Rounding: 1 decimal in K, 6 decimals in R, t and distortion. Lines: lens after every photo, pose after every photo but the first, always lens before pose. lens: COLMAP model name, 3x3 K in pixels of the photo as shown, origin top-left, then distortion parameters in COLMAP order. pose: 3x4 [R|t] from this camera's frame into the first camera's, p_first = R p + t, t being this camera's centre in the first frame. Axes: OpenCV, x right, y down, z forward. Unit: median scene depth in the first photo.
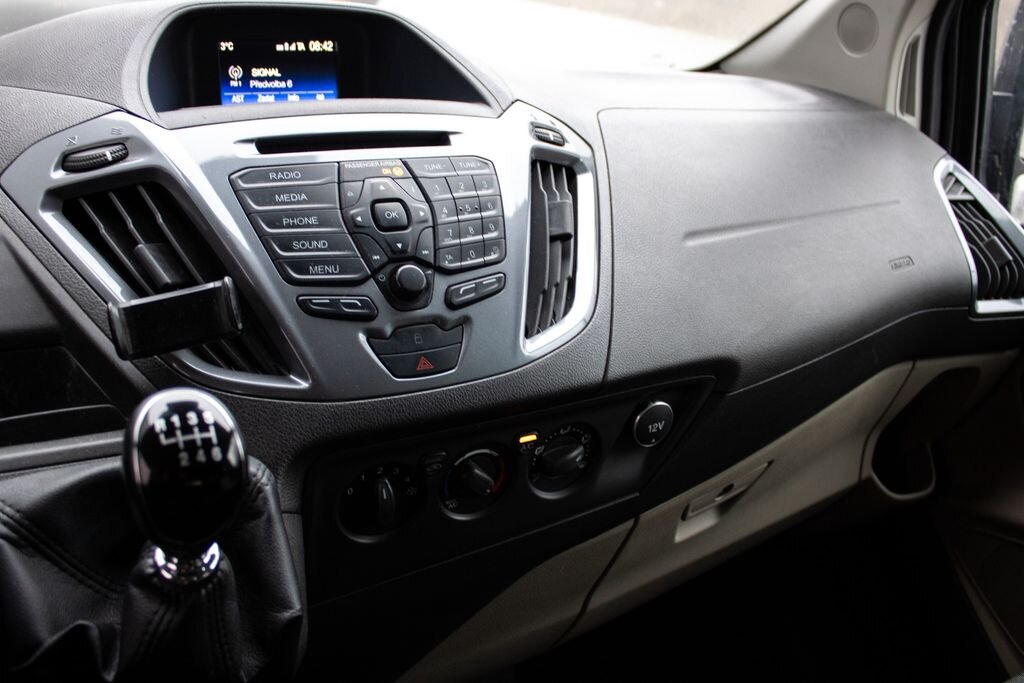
lens RADIAL K [[931.2, 0, 512.0], [0, 931.2, 341.5], [0, 0, 1]] dist [-0.150879, 0.146675]
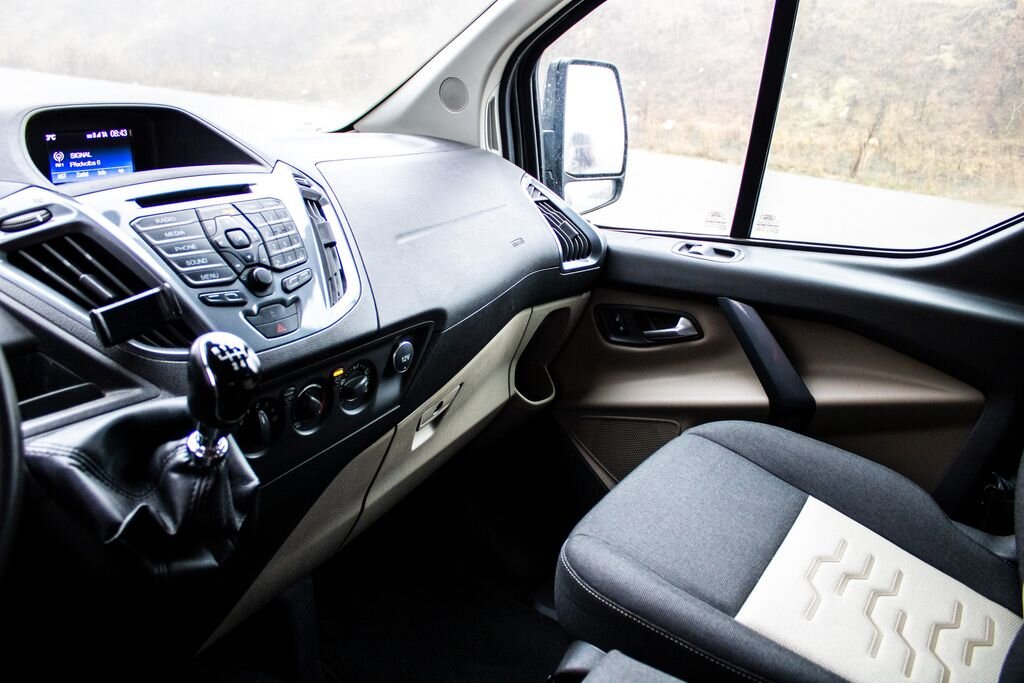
lens RADIAL K [[834.8, 0, 512.0], [0, 834.8, 341.5], [0, 0, 1]] dist [-0.171671, 0.132876]
pose [[0.884646, -0.164170, 0.436405, -0.333870], [0.178122, 0.983966, 0.009080, 0.095422], [-0.430898, 0.069701, 0.899705, -0.385839]]
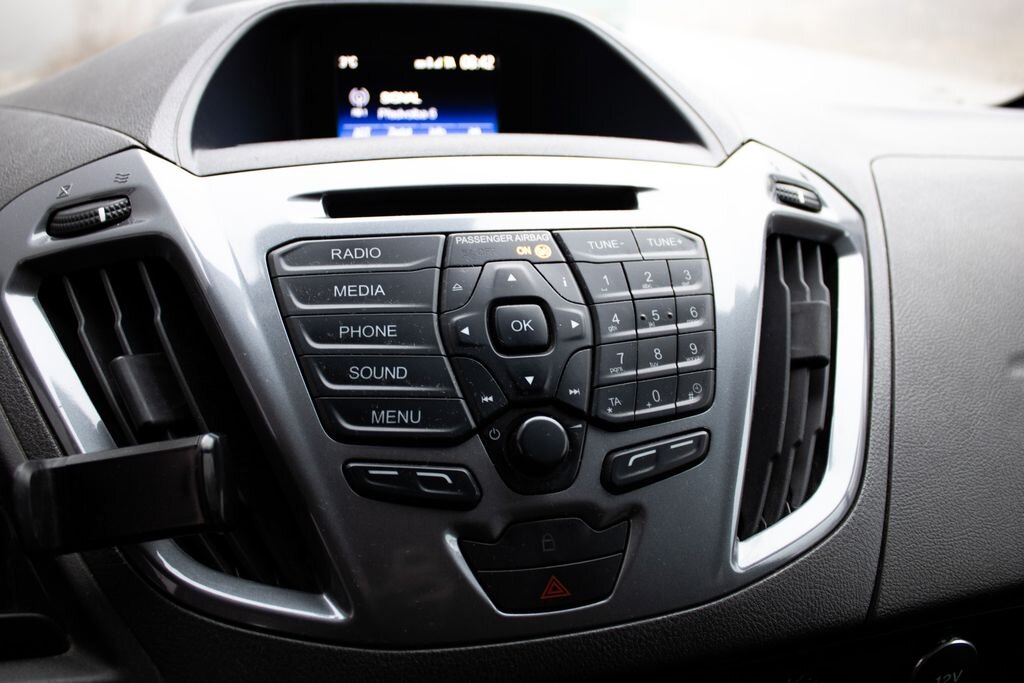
lens RADIAL K [[931.2, 0, 512.0], [0, 931.2, 341.5], [0, 0, 1]] dist [-0.150879, 0.146675]
pose [[0.967714, 0.057381, -0.245431, 0.011492], [-0.068235, 0.997021, -0.035947, -0.099722], [0.242637, 0.051533, 0.968747, 0.397029]]
